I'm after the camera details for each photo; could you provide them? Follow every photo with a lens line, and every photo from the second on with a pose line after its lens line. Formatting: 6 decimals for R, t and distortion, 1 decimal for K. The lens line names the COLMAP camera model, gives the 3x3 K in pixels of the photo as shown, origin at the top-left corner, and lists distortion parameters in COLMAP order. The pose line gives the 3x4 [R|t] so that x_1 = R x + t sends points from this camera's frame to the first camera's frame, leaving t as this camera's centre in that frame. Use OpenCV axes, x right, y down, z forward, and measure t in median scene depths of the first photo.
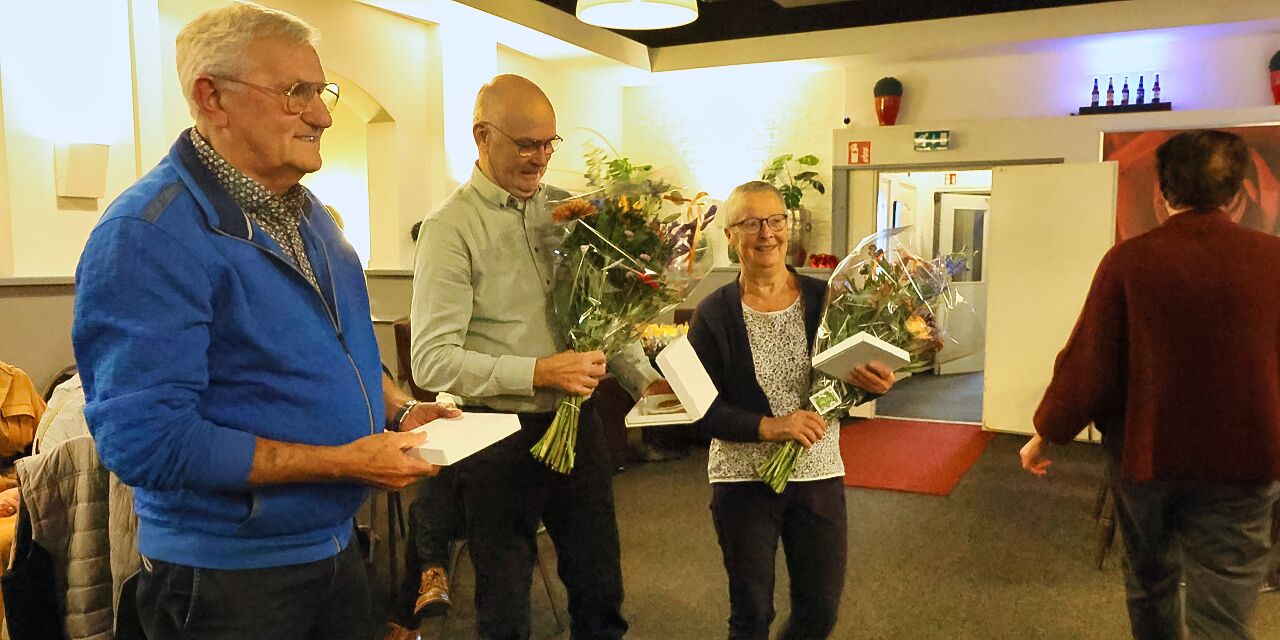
lens RADIAL K [[1000.8, 0, 644.0], [0, 1000.8, 393.5], [0, 0, 1]] dist [0.020384, -0.007997]
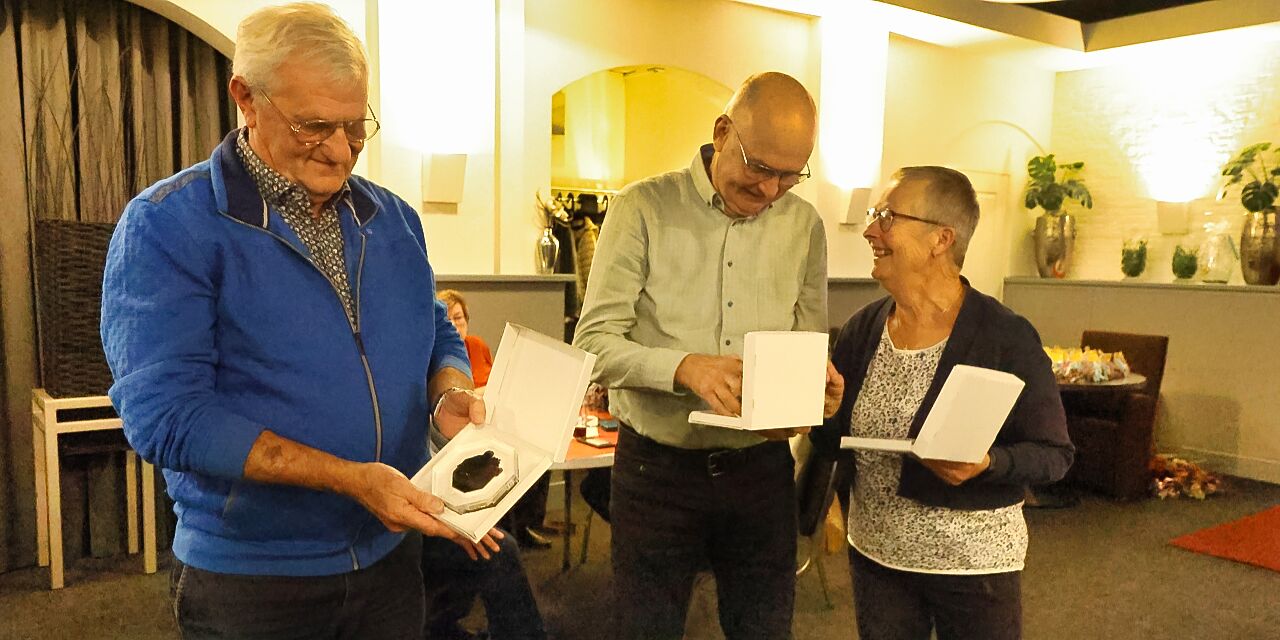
lens RADIAL K [[1000.8, 0, 644.0], [0, 1000.8, 393.5], [0, 0, 1]] dist [0.020384, -0.007997]
pose [[0.891039, 0.078126, -0.447152, 0.088053], [-0.083747, 0.996461, 0.007218, -0.007413], [0.446133, 0.031017, 0.894429, 0.087693]]
